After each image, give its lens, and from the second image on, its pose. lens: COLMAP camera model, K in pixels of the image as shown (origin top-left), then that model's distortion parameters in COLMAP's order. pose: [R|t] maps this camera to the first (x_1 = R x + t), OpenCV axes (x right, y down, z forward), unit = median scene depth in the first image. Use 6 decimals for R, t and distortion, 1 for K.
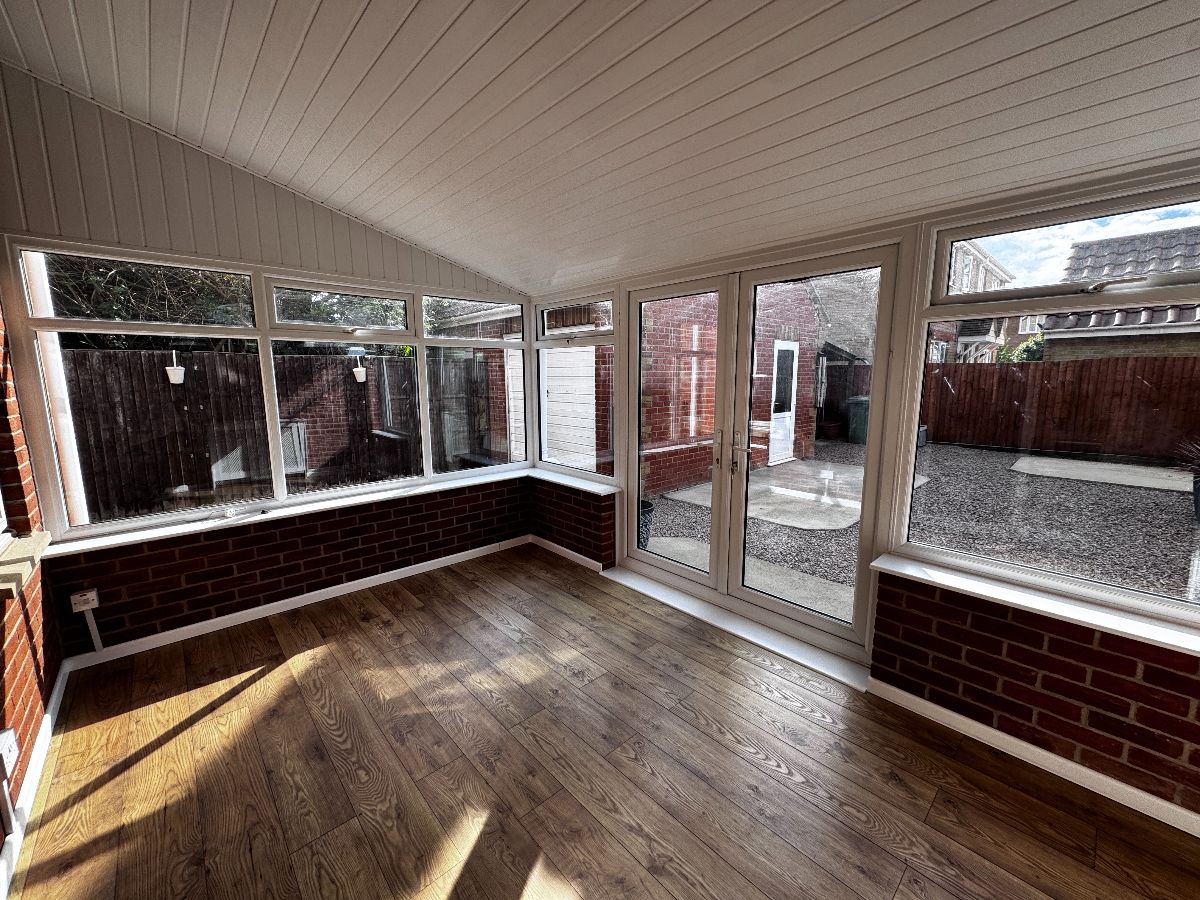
lens RADIAL K [[478.6, 0, 600.4], [0, 478.6, 445.9], [0, 0, 1]] dist [-0.001615, 0.000401]
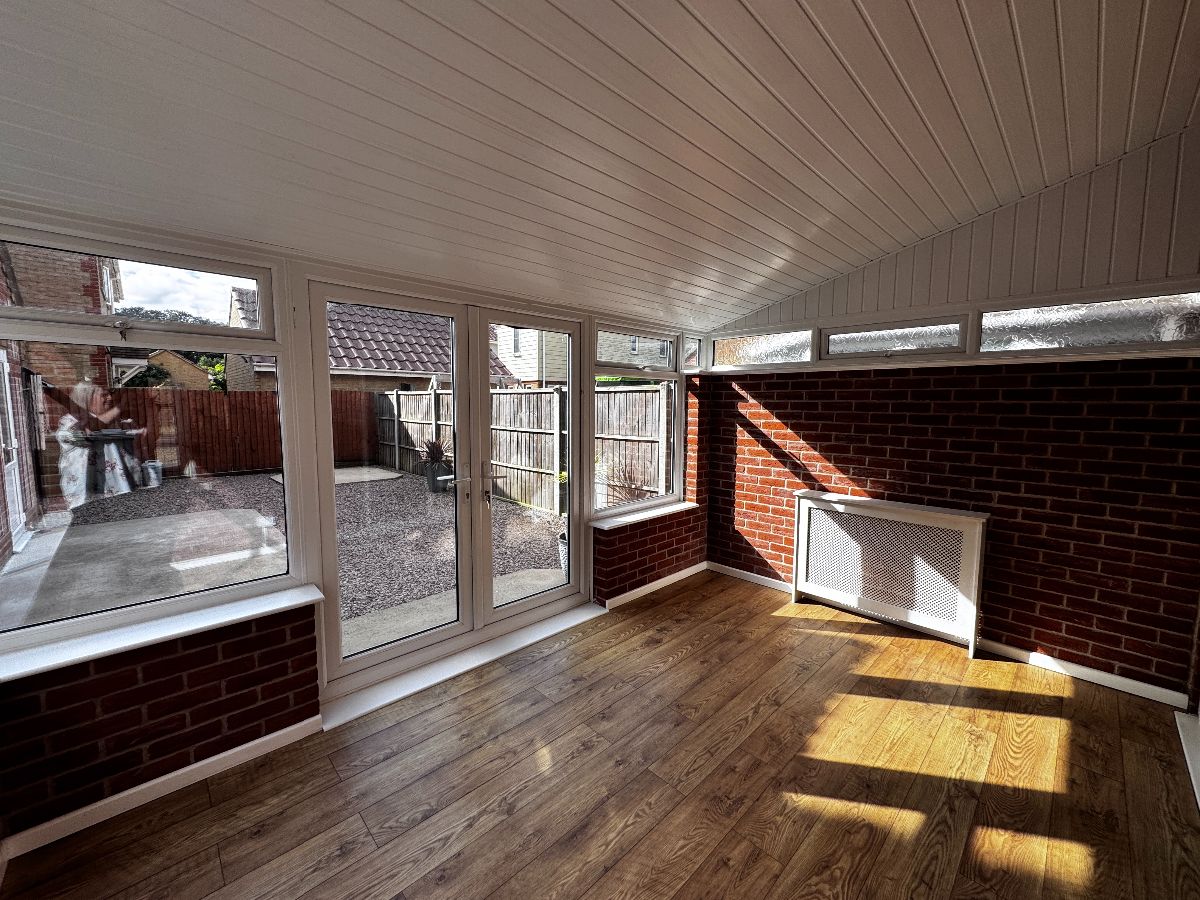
lens RADIAL K [[478.6, 0, 600.4], [0, 478.6, 445.9], [0, 0, 1]] dist [-0.001615, 0.000401]
pose [[-0.024872, -0.088723, 0.995746, -0.418204], [0.140566, 0.985848, 0.091353, -0.069409], [-0.989759, 0.142240, -0.012049, 0.433415]]
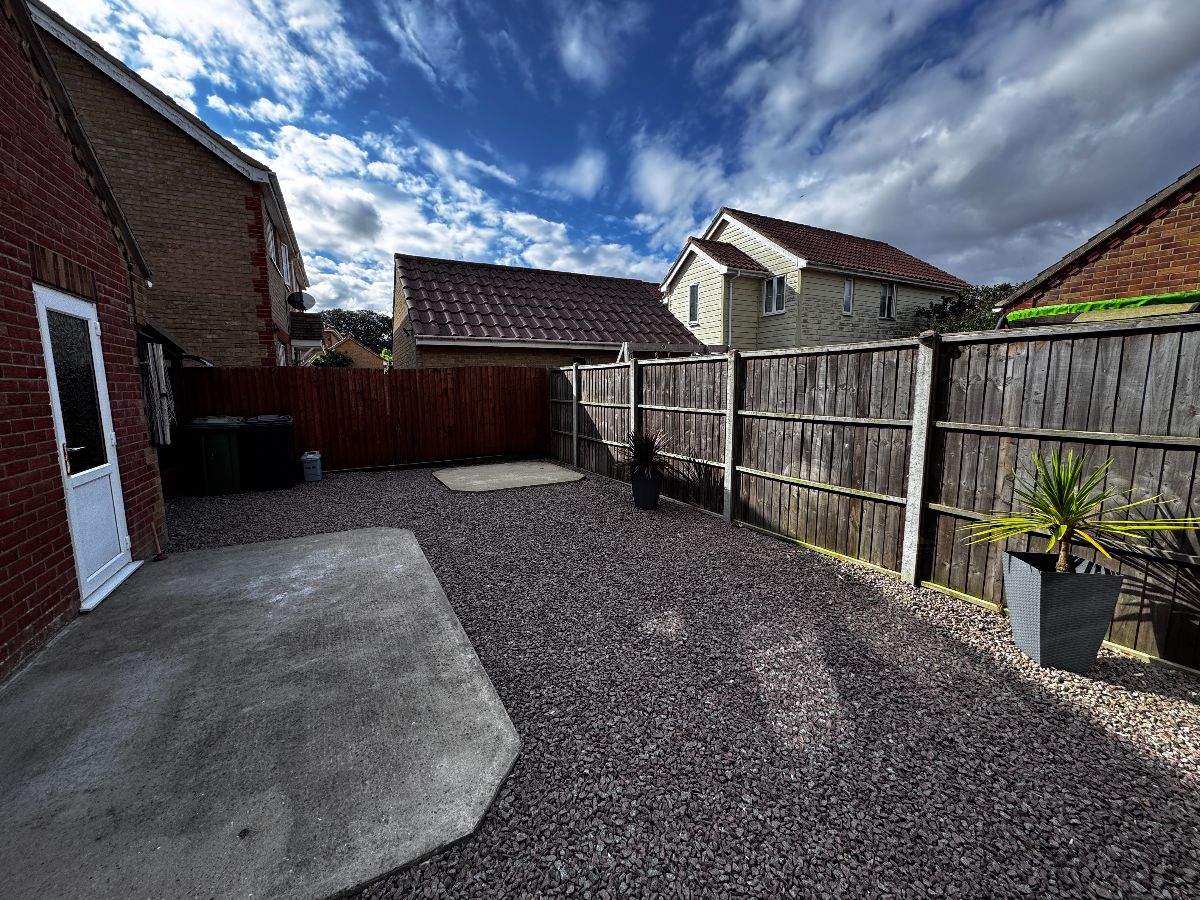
lens RADIAL K [[479.6, 0, 596.8], [0, 479.6, 444.4], [0, 0, 1]] dist [0.003867, 0.000144]
pose [[0.252377, -0.118440, 0.960353, 0.163896], [0.150720, 0.985179, 0.081893, -0.099985], [-0.955819, 0.124076, 0.266488, 0.802447]]
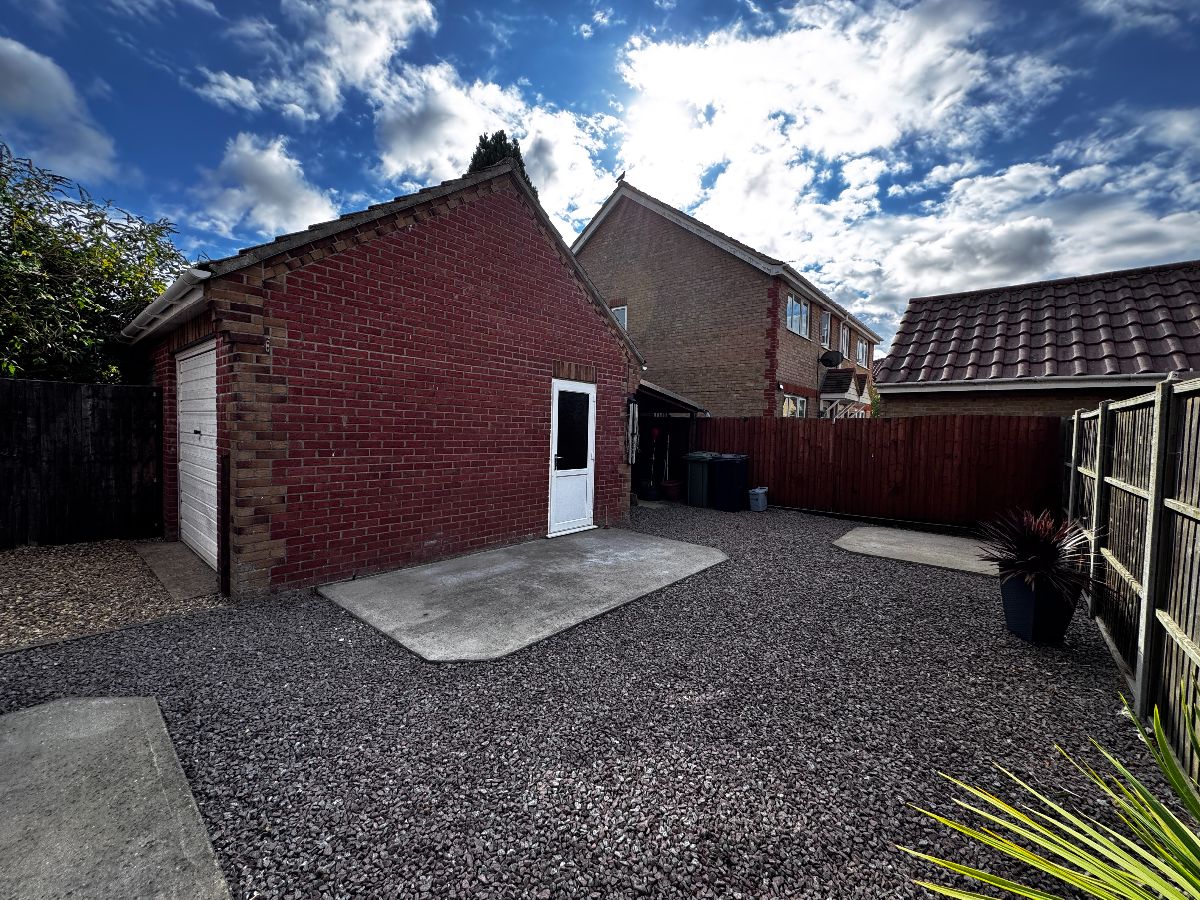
lens RADIAL K [[478.6, 0, 600.4], [0, 478.6, 445.9], [0, 0, 1]] dist [-0.001615, 0.000401]
pose [[0.992642, 0.026515, 0.118144, 0.564441], [-0.013248, 0.993654, -0.111699, -0.033531], [-0.120356, 0.109312, 0.986694, 0.342588]]
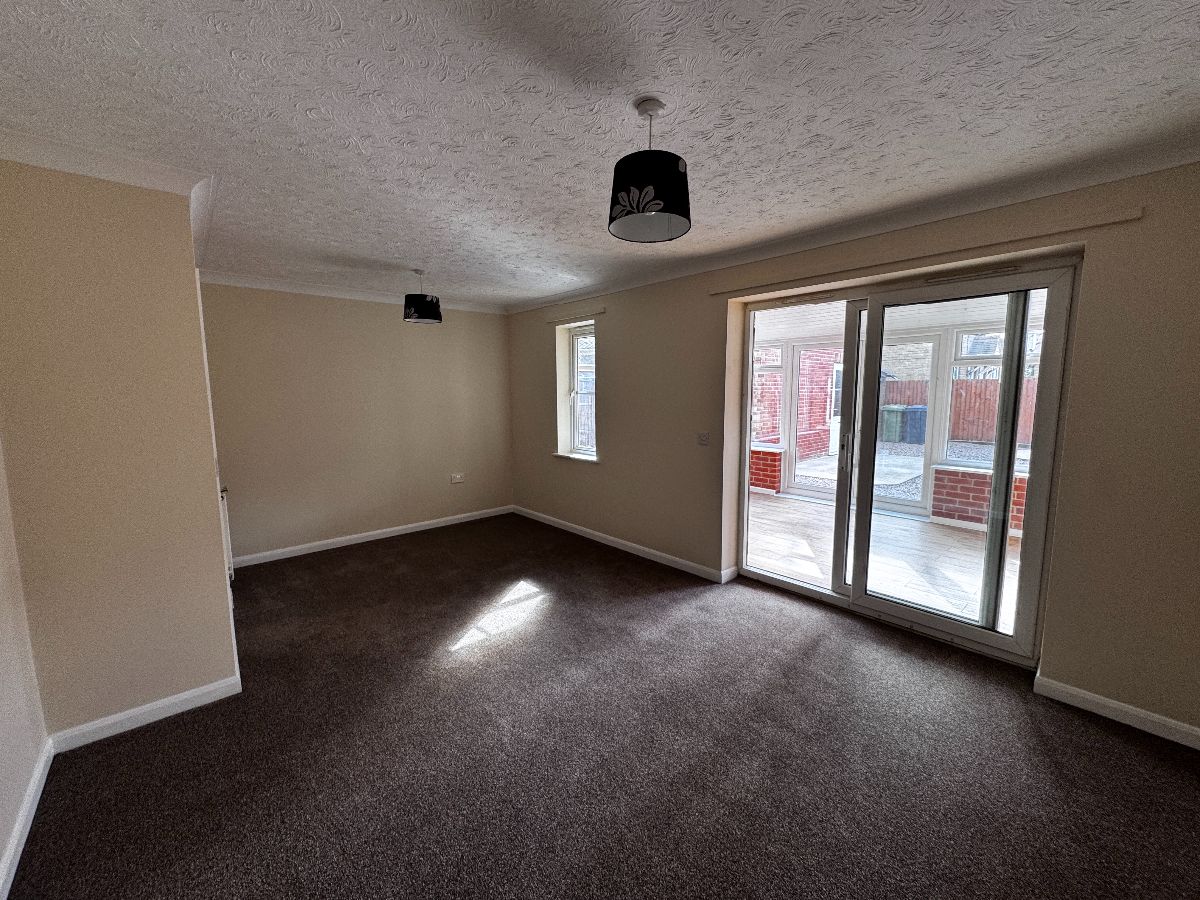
lens RADIAL K [[478.6, 0, 600.4], [0, 478.6, 445.9], [0, 0, 1]] dist [-0.001615, 0.000401]
pose [[0.999821, 0.001357, -0.018861, -0.454628], [-0.001876, 0.999620, -0.027515, 0.089488], [0.018816, 0.027546, 0.999443, -0.620099]]
